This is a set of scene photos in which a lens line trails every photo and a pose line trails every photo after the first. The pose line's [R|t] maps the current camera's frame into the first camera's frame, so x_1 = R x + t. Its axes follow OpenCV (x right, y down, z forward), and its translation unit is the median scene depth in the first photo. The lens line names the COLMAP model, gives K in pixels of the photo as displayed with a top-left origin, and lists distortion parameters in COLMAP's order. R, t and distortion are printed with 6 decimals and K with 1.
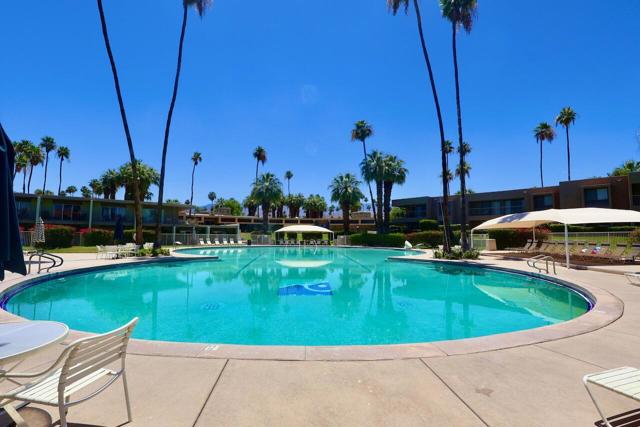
lens RADIAL K [[297.0, 0, 321.4], [0, 297.0, 203.2], [0, 0, 1]] dist [0.001139, 0.001873]
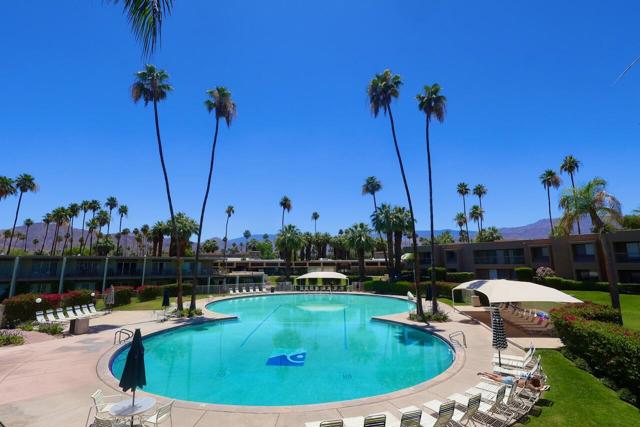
lens RADIAL K [[297.0, 0, 321.4], [0, 297.0, 205.5], [0, 0, 1]] dist [0.001139, 0.001873]
pose [[0.993132, -0.034582, -0.111770, 0.071479], [0.023857, 0.995104, -0.095908, -0.068270], [0.114539, 0.092583, 0.989095, -0.112703]]
